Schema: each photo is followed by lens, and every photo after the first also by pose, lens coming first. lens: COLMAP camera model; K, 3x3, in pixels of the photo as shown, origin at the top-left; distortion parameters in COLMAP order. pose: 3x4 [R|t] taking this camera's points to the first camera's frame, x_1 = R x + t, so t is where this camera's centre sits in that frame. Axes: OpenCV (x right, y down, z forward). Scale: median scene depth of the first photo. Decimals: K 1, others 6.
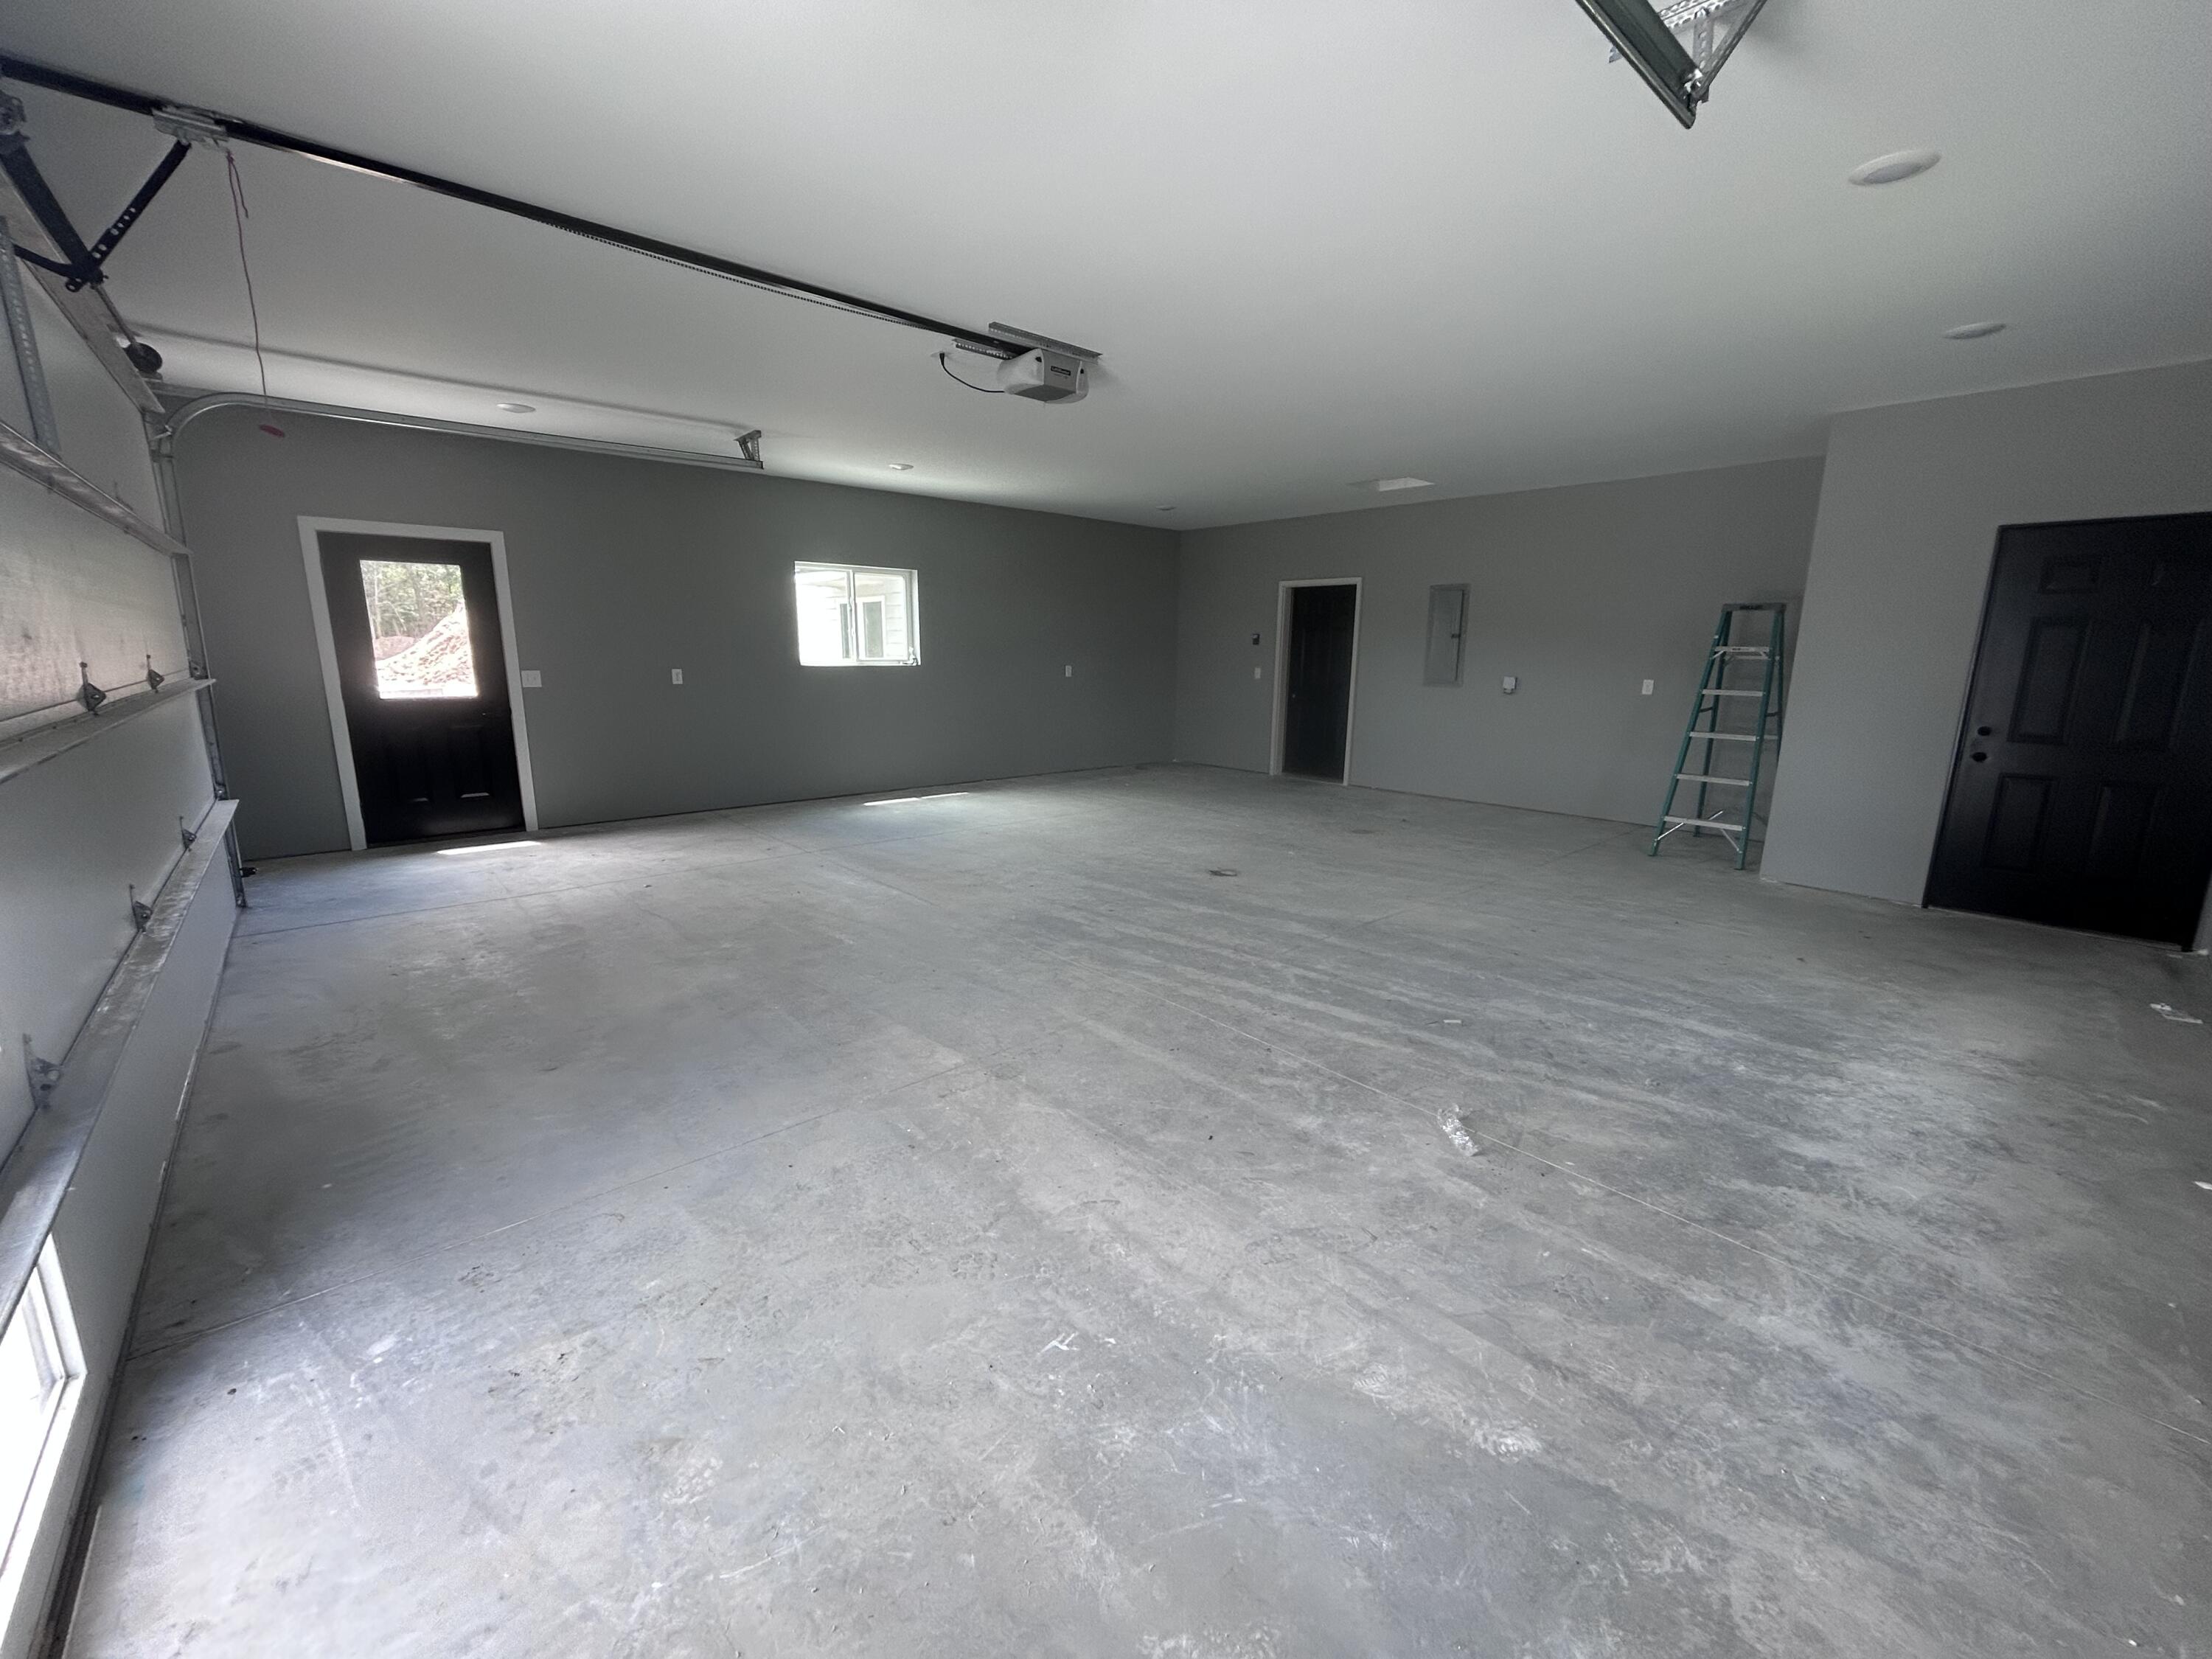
lens RADIAL K [[899.3, 0, 1099.1], [0, 899.3, 830.0], [0, 0, 1]] dist [-0.002821, 0.001963]
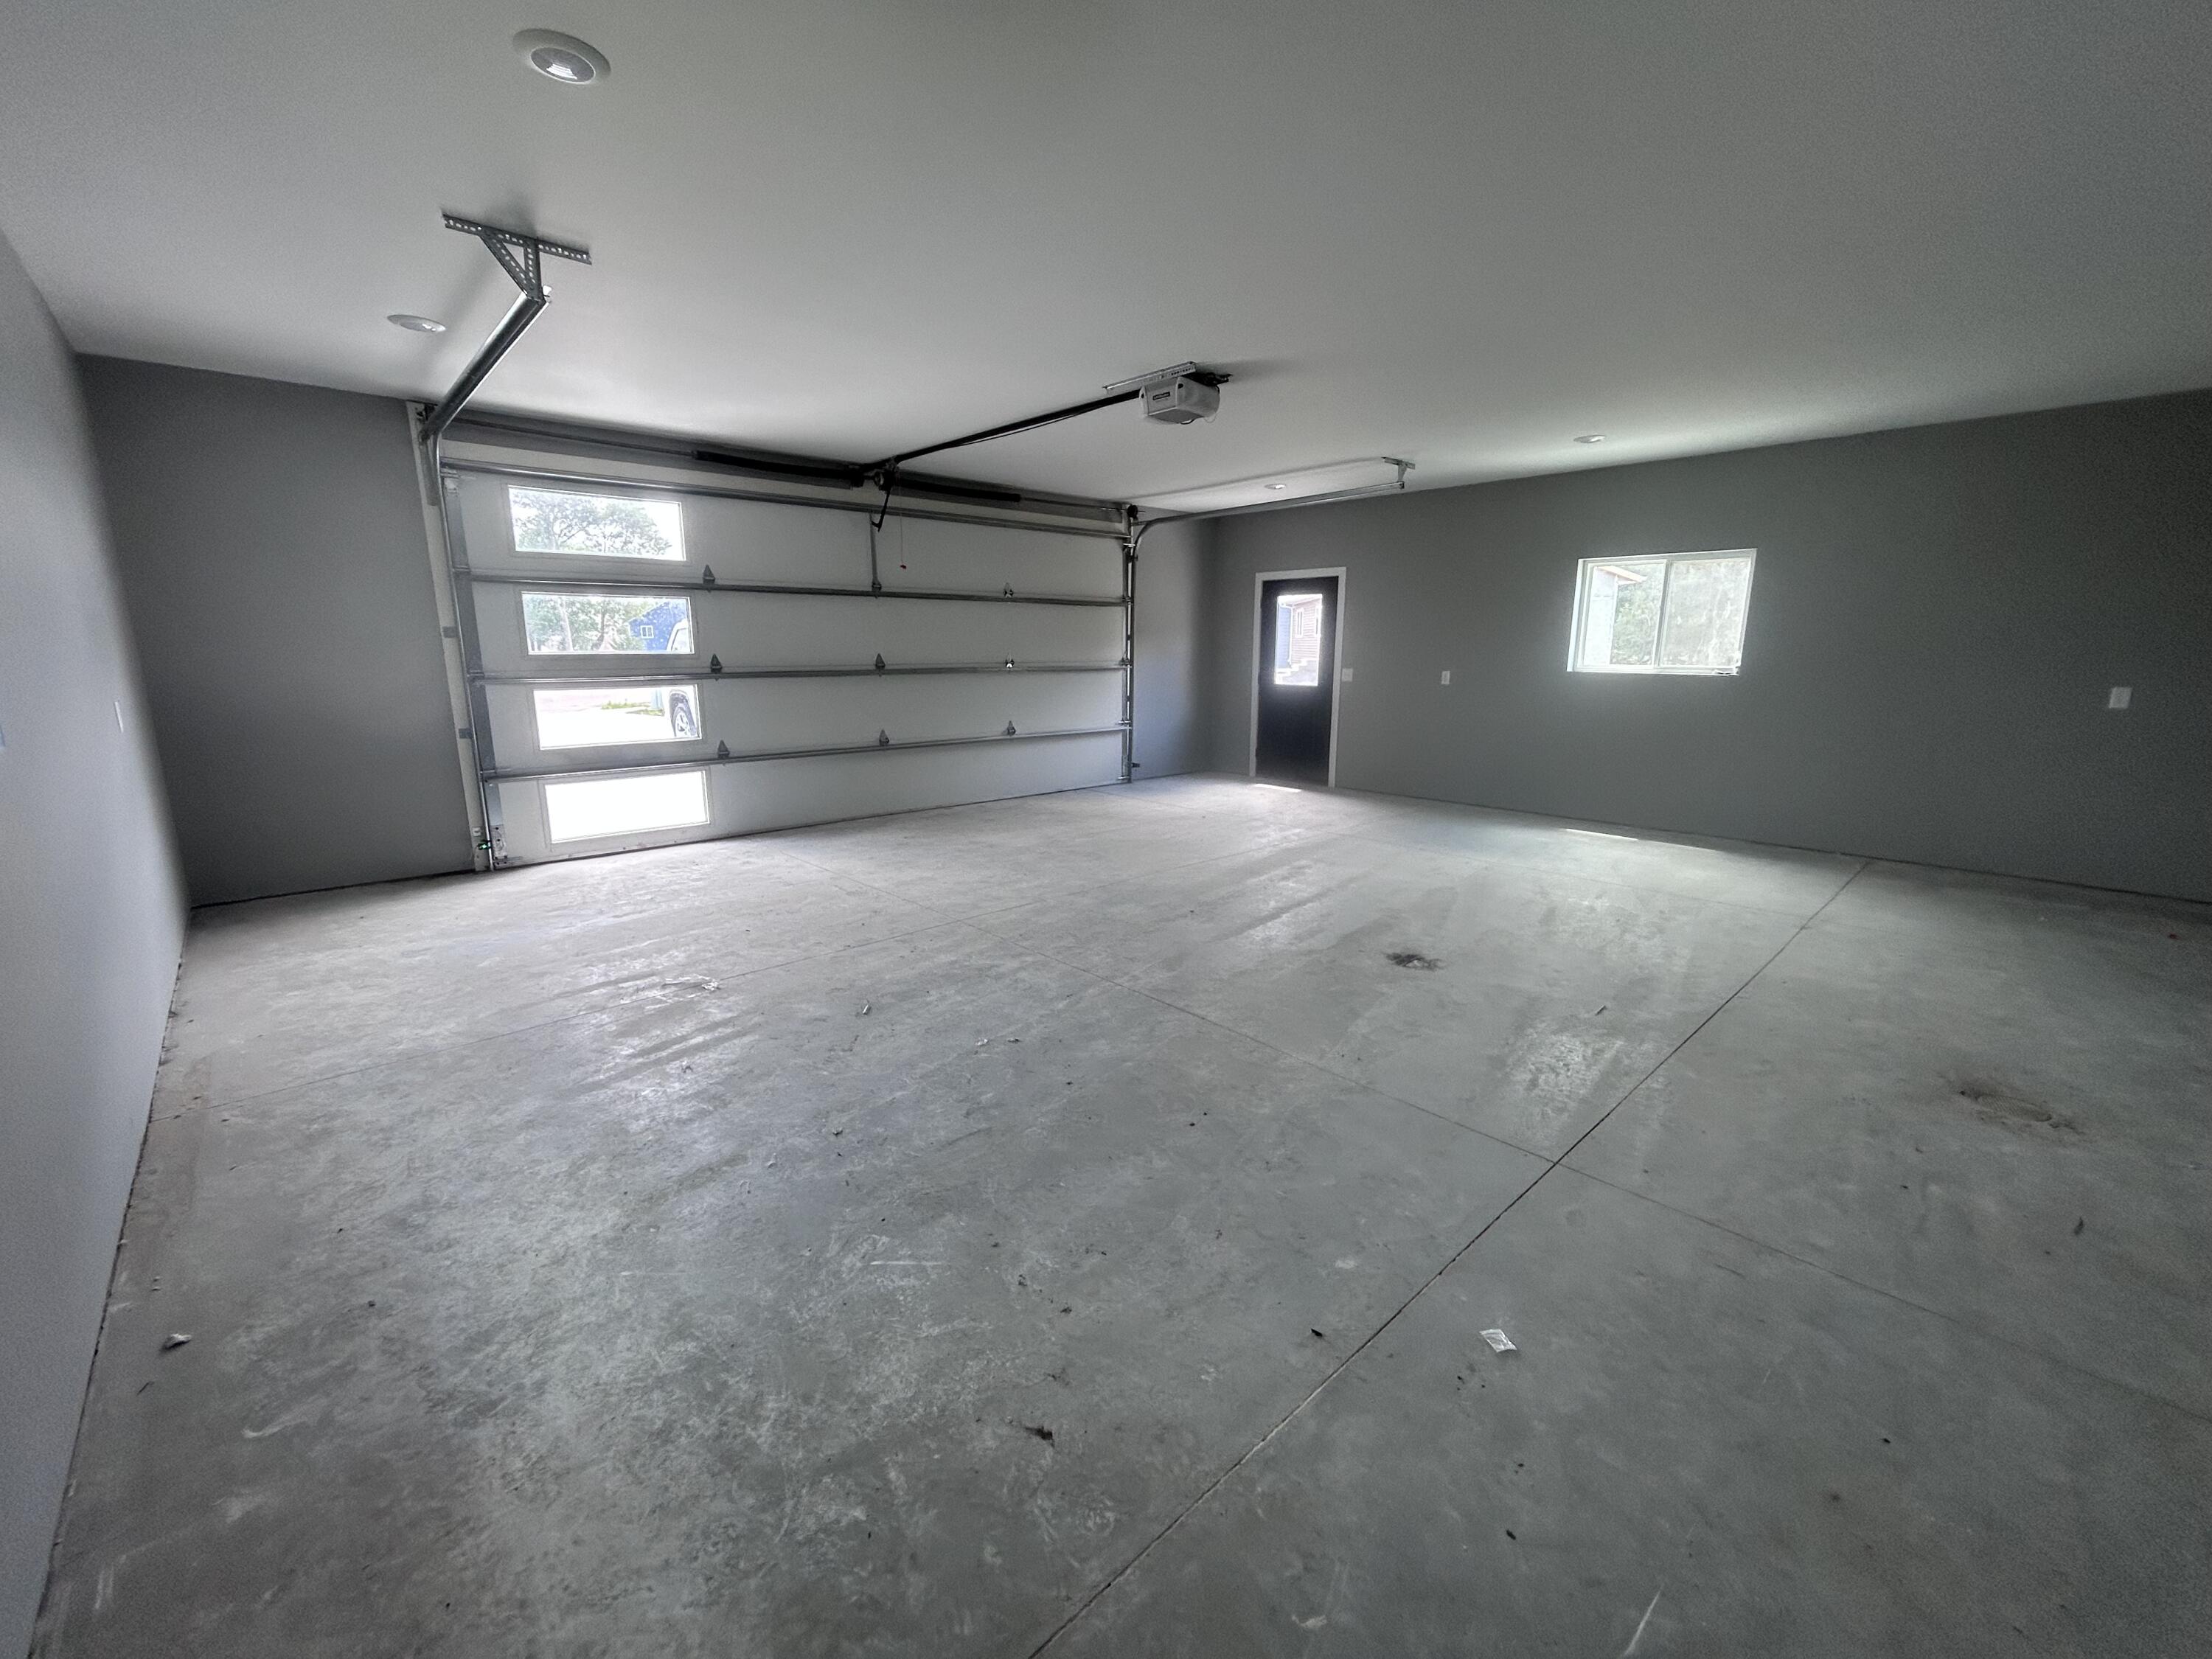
lens RADIAL K [[899.3, 0, 1096.8], [0, 899.3, 827.2], [0, 0, 1]] dist [-0.002821, 0.001963]
pose [[0.018825, 0.188945, -0.981807, 1.166774], [-0.205837, 0.961678, 0.181125, -0.190231], [0.978405, 0.198683, 0.056995, 0.995583]]
